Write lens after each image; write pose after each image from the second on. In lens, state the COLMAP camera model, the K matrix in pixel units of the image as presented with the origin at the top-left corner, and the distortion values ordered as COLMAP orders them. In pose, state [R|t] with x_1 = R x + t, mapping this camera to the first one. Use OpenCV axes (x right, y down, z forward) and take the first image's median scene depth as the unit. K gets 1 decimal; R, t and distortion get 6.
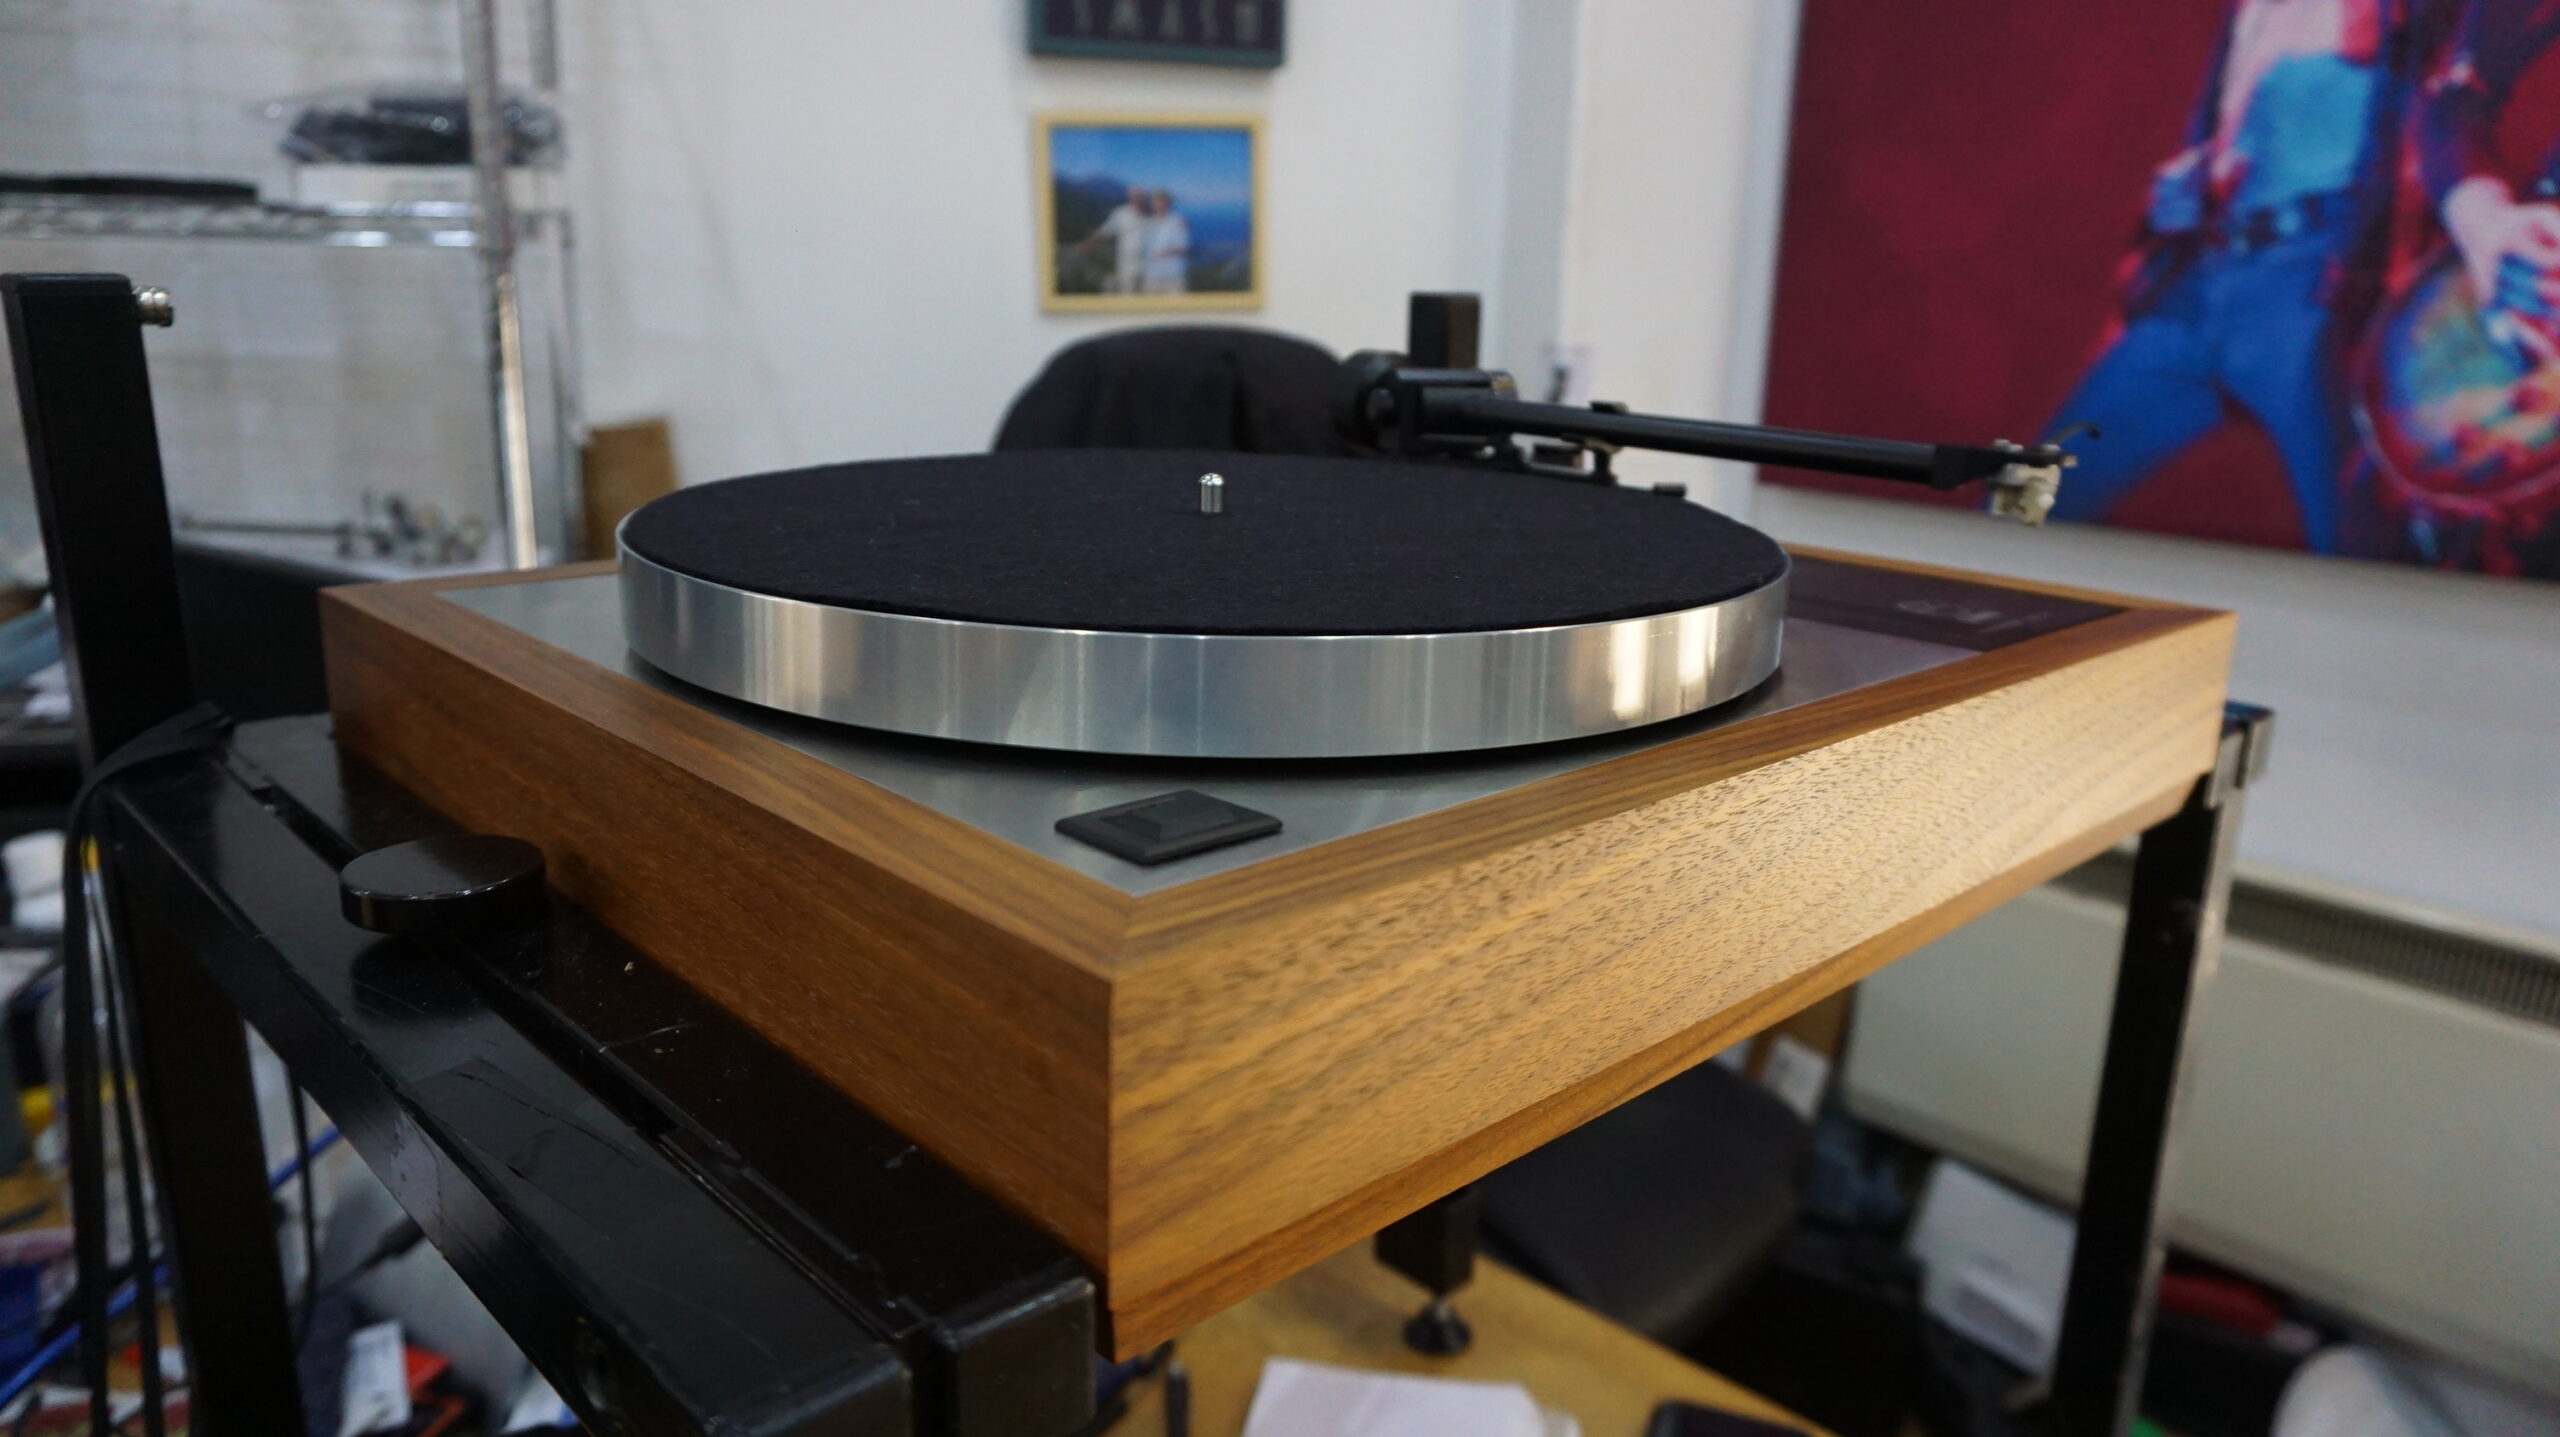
lens RADIAL K [[1705.8, 0, 1280.0], [0, 1705.8, 718.5], [0, 0, 1]] dist [-0.023133, 0.000578]
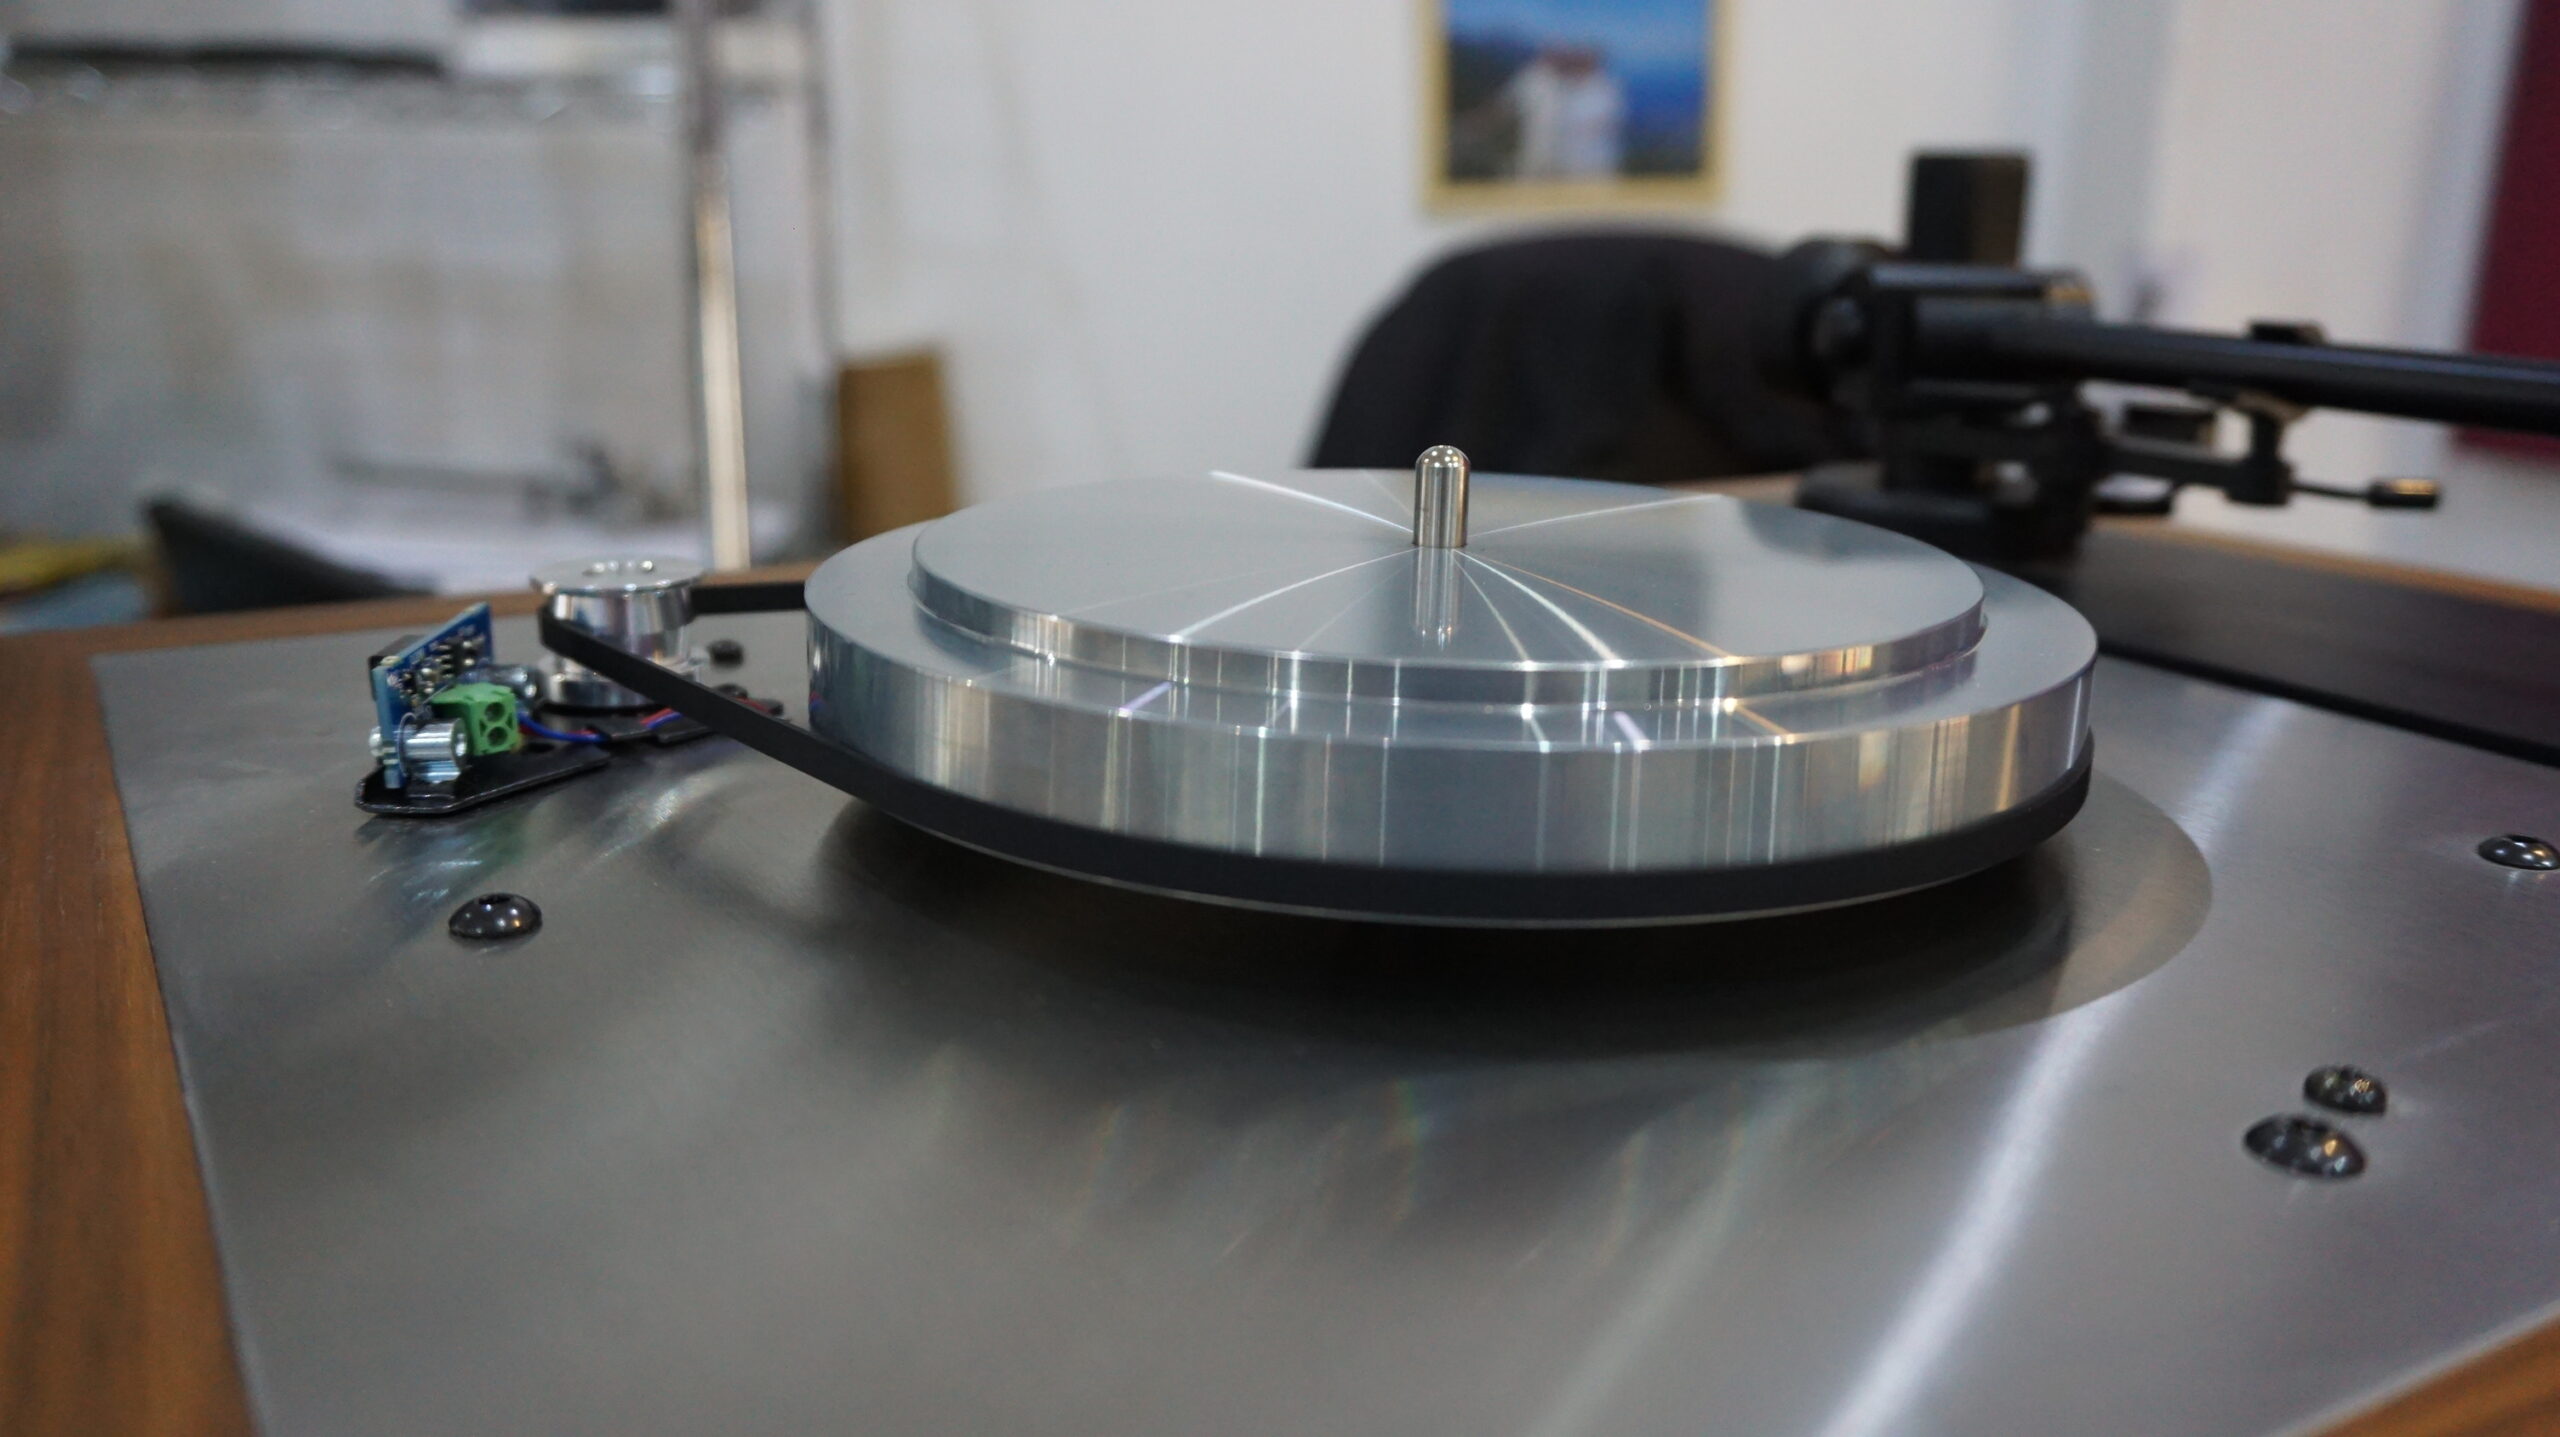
lens RADIAL K [[2055.4, 0, 1281.1], [0, 2055.4, 762.1], [0, 0, 1]] dist [0.016905, 0.004786]
pose [[0.975416, 0.045164, -0.215694, 0.024539], [-0.039849, 0.998787, 0.028927, -0.039688], [0.216739, -0.019621, 0.976032, 0.217468]]
